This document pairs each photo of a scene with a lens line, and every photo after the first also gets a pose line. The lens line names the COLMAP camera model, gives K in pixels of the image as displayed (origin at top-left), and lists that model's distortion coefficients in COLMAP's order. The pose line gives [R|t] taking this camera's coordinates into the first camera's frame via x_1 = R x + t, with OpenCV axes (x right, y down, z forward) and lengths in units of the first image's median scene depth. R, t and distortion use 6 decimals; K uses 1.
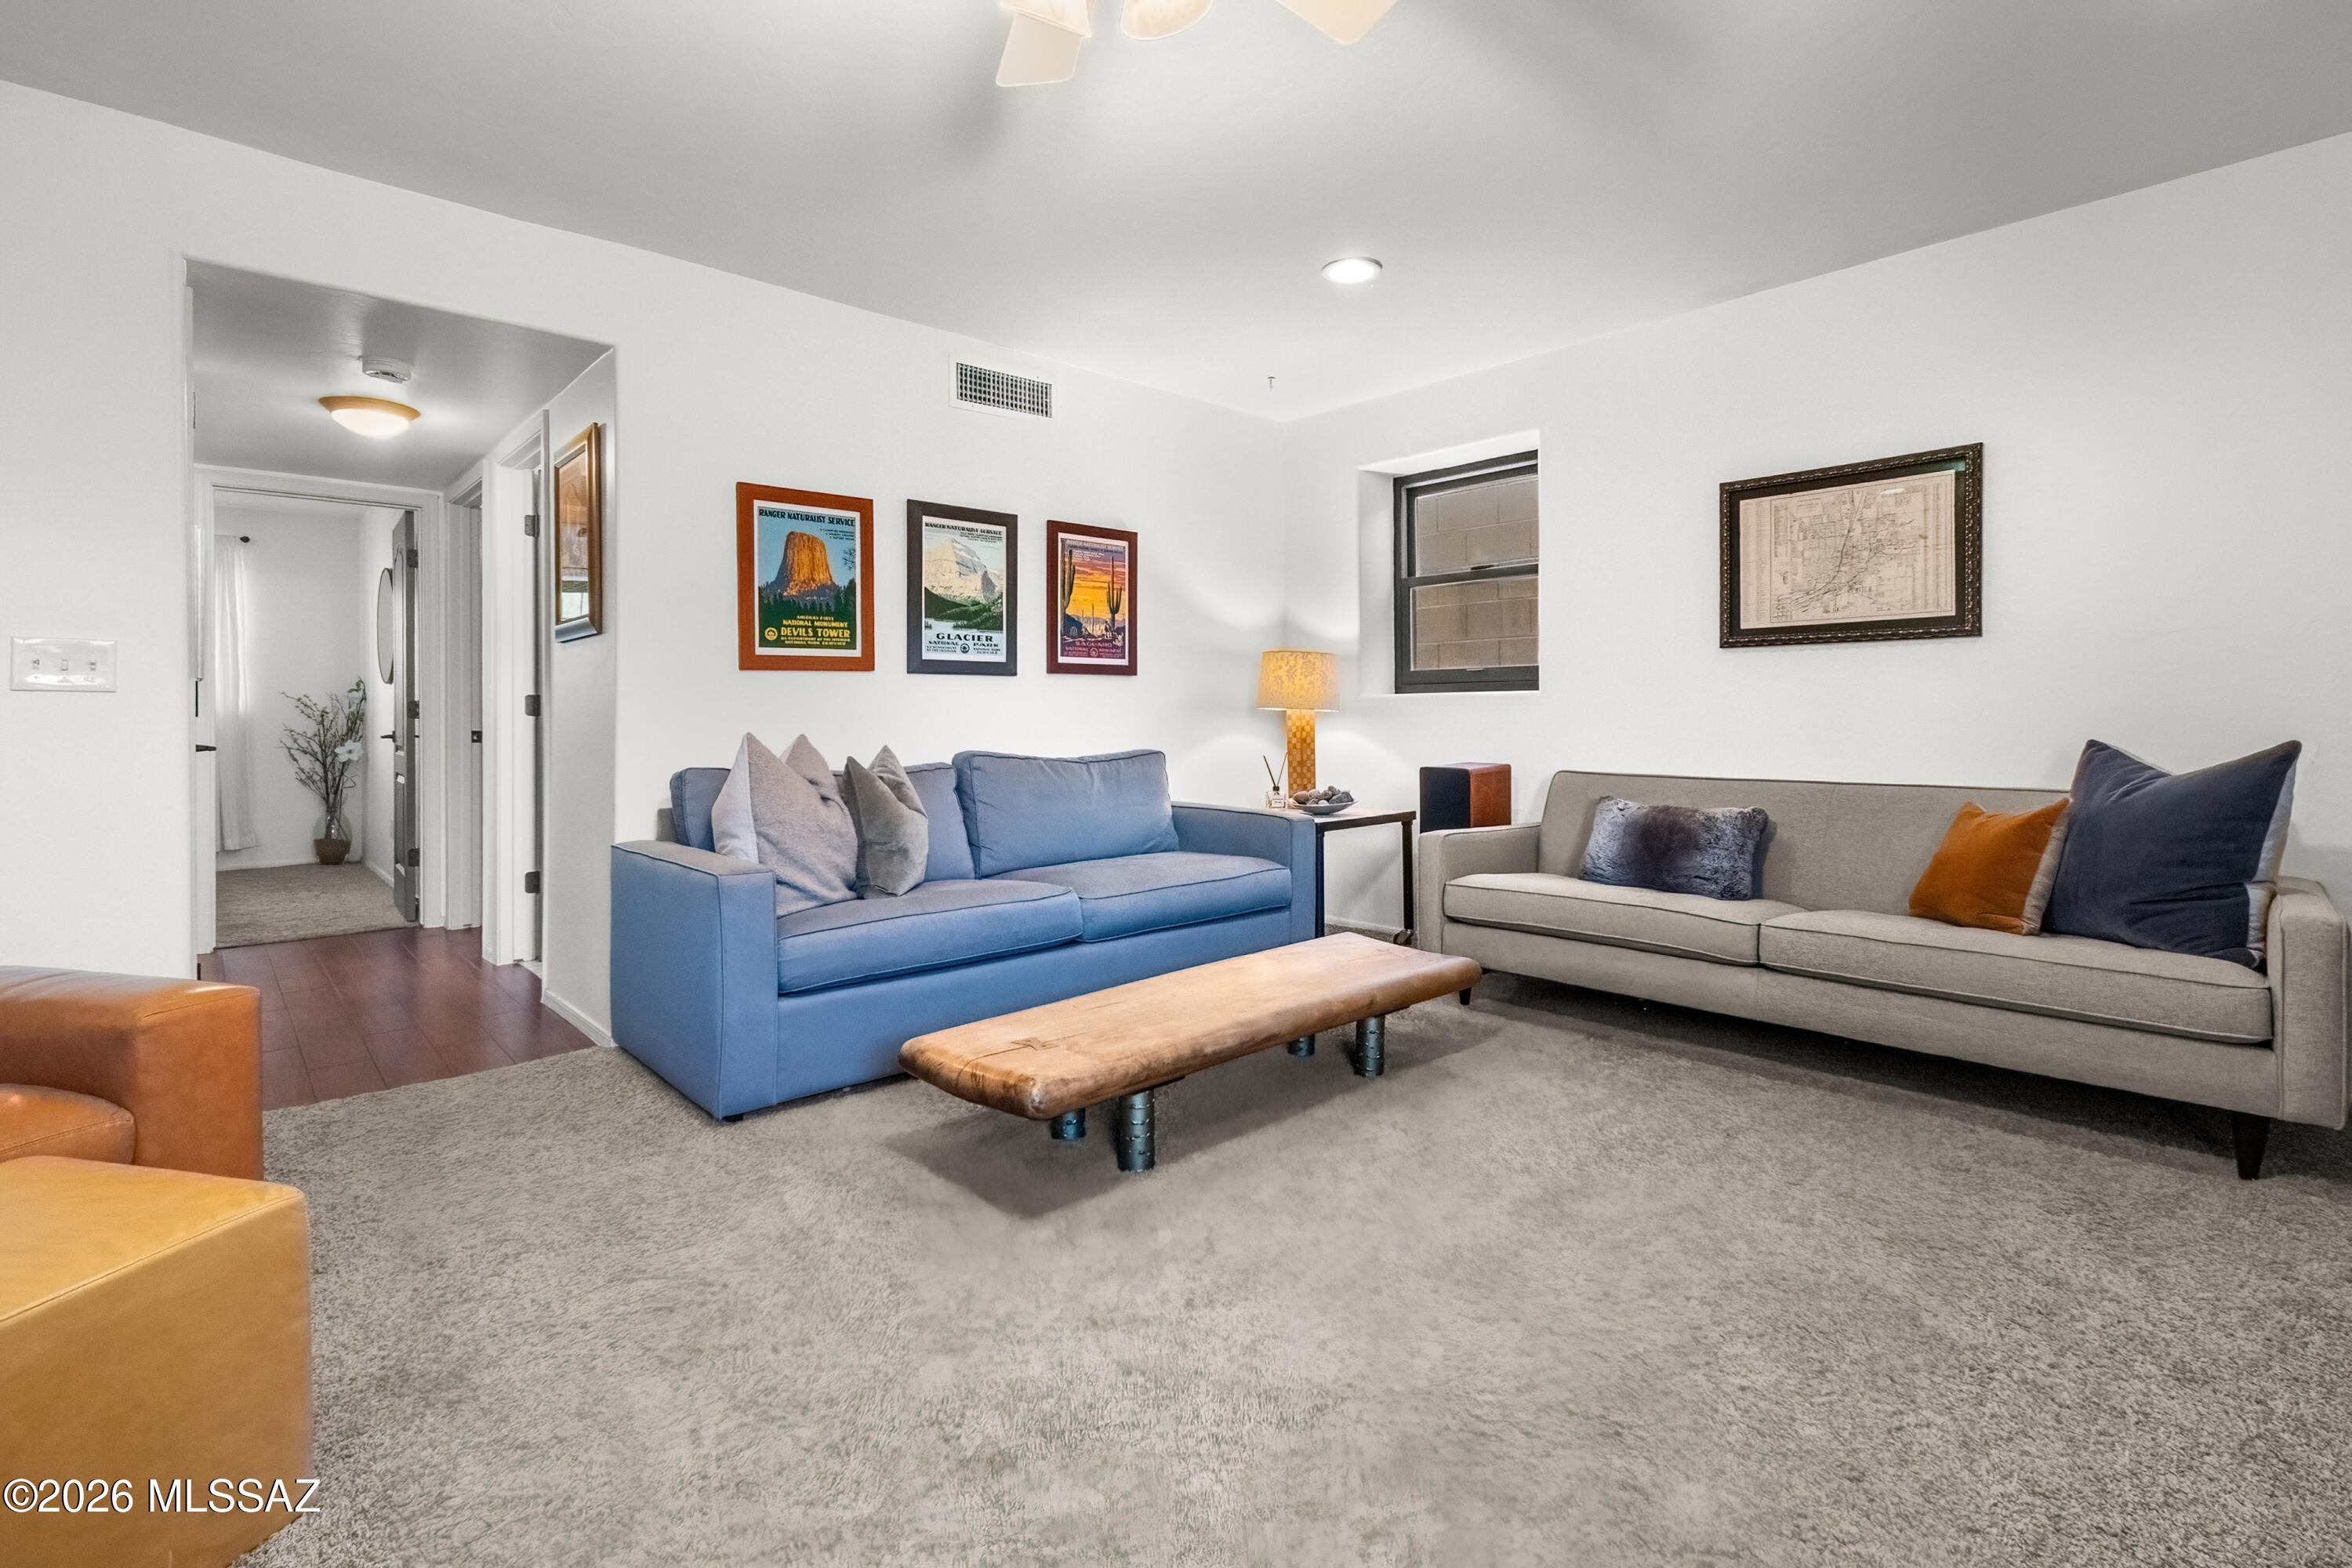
lens RADIAL K [[1066.8, 0, 1202.5], [0, 1066.8, 735.0], [0, 0, 1]] dist [-0.001266, -0.000917]
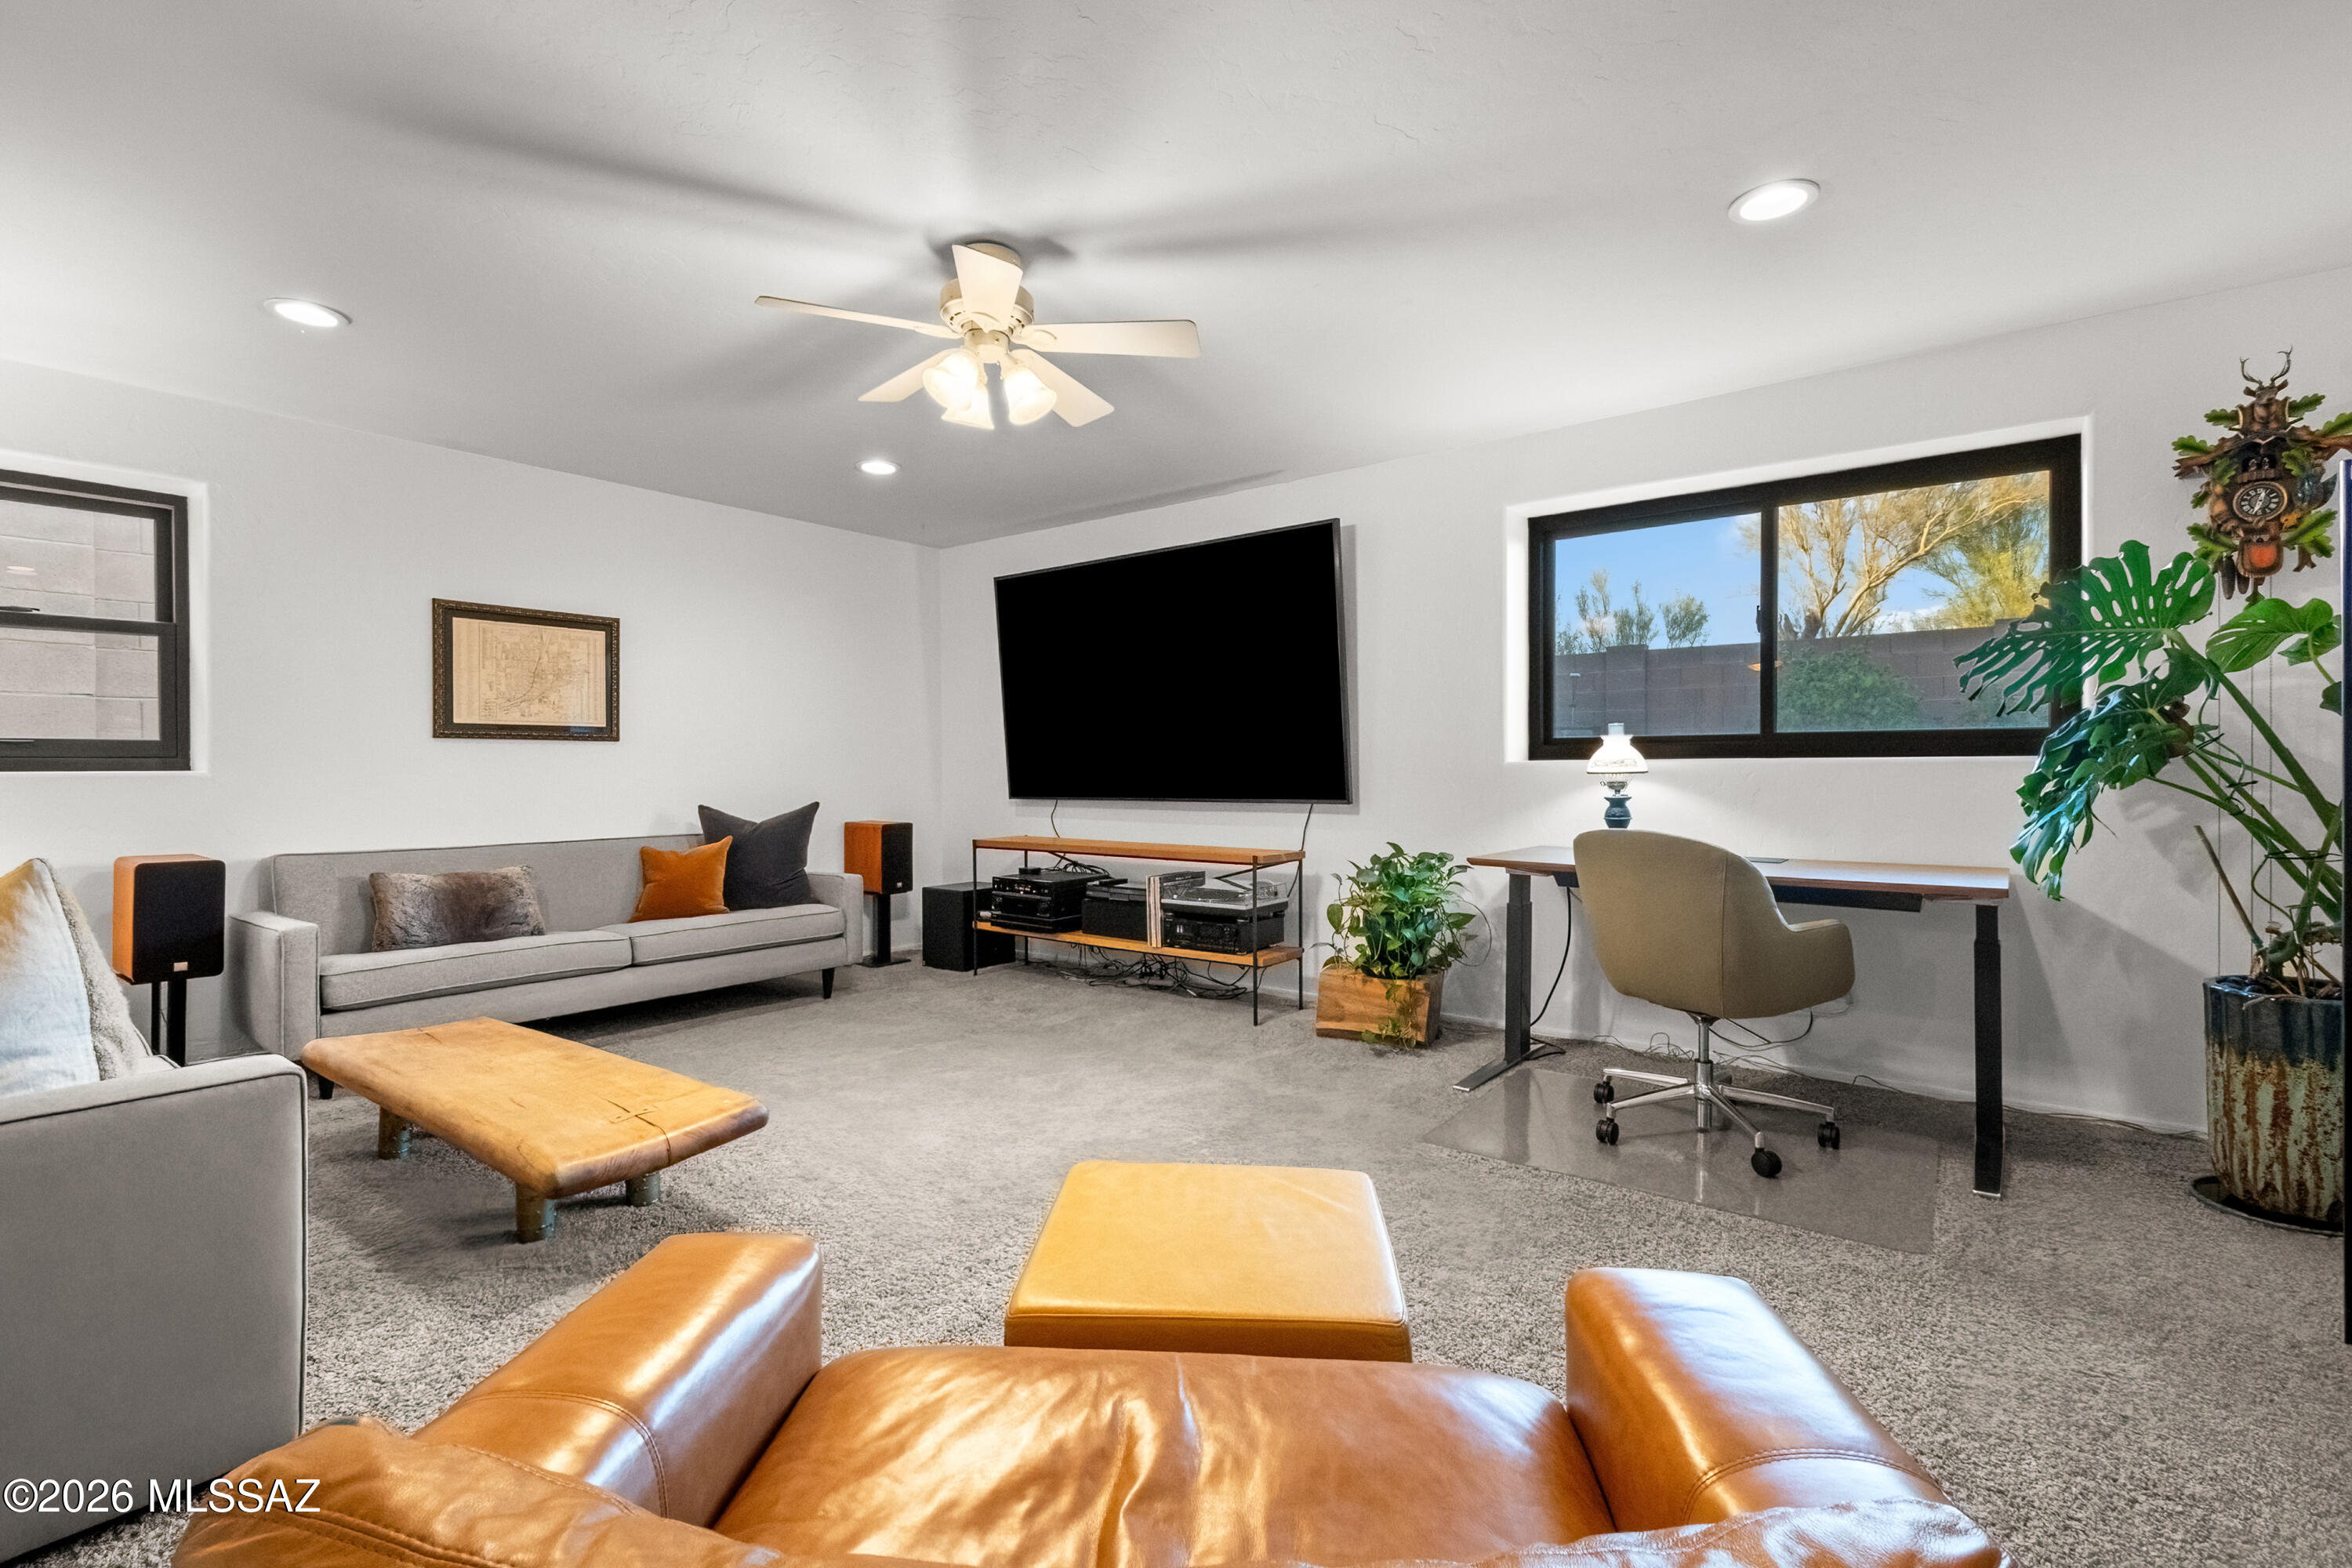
lens RADIAL K [[1066.8, 0, 1166.5], [0, 1066.8, 780.8], [0, 0, 1]] dist [-0.001266, -0.000917]
pose [[-0.157835, -0.009992, 0.987415, -0.932710], [0.019807, 0.999716, 0.013283, -0.038460], [-0.987267, 0.021654, -0.157592, 0.446939]]
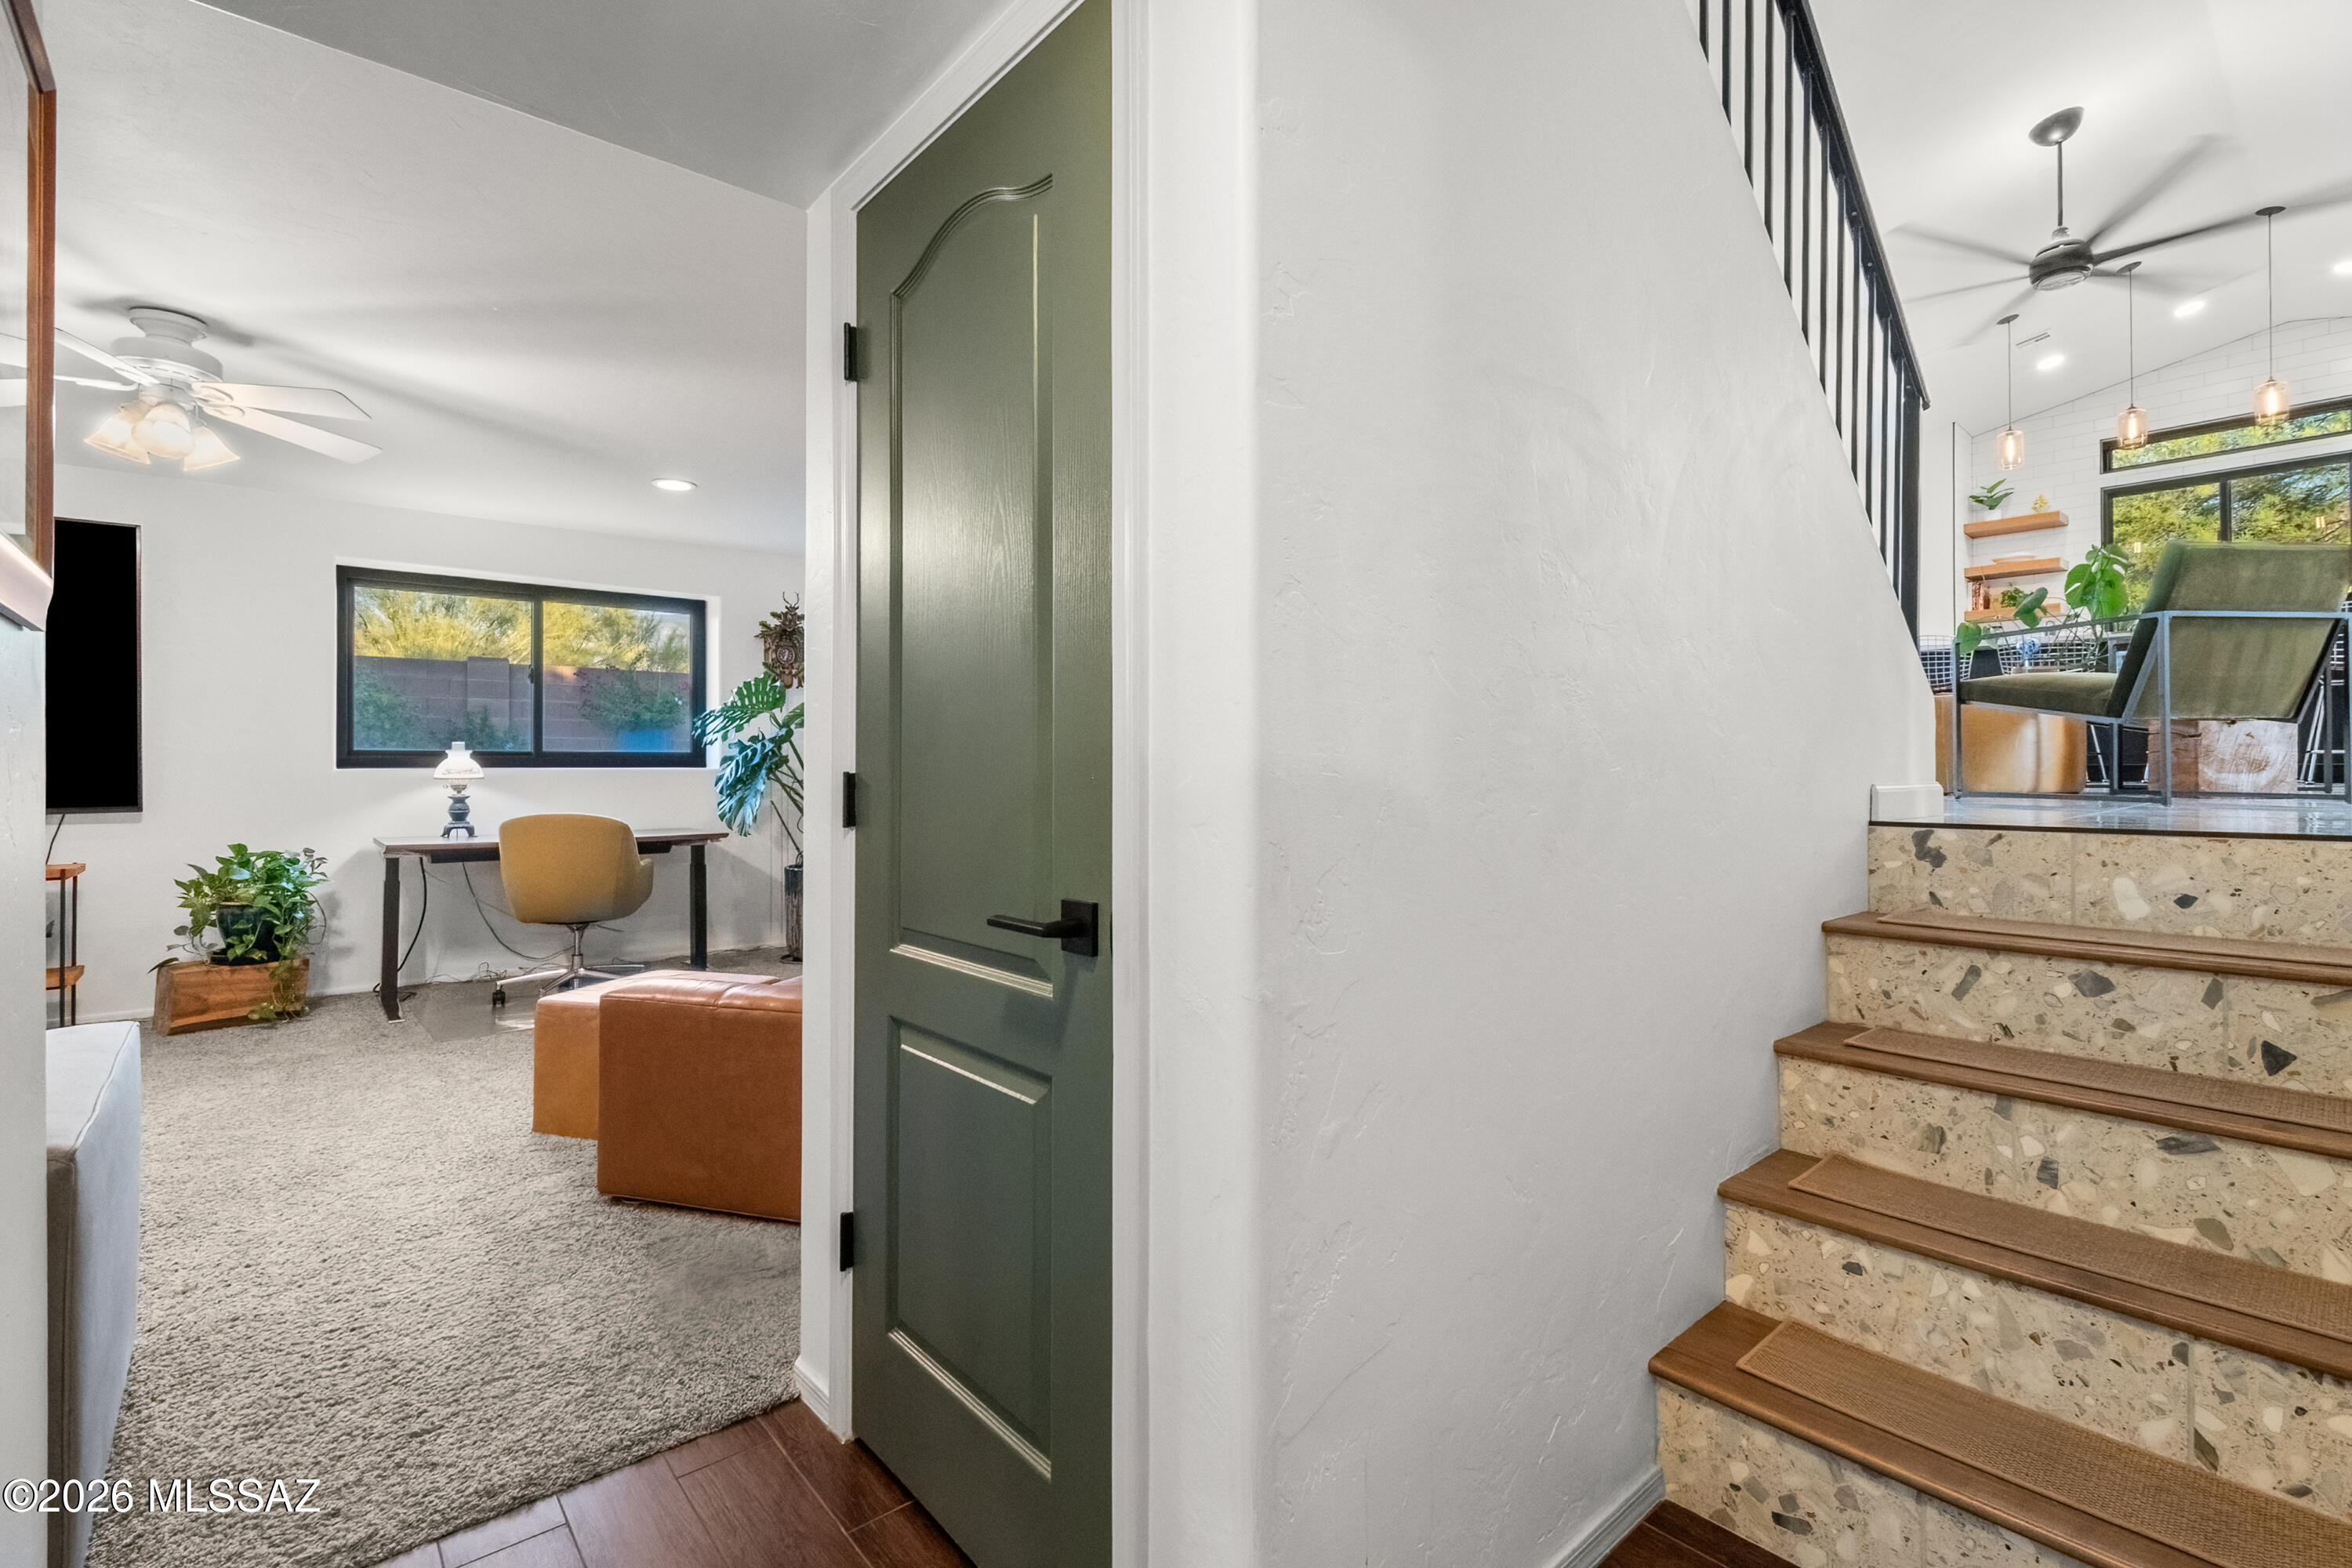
lens RADIAL K [[1066.8, 0, 1168.3], [0, 1066.8, 772.2], [0, 0, 1]] dist [-0.001266, -0.000917]
pose [[-0.999446, 0.000191, 0.033284, -1.066766], [0.000902, 0.999772, 0.021338, -0.117292], [-0.033273, 0.021356, -0.999218, 3.159309]]
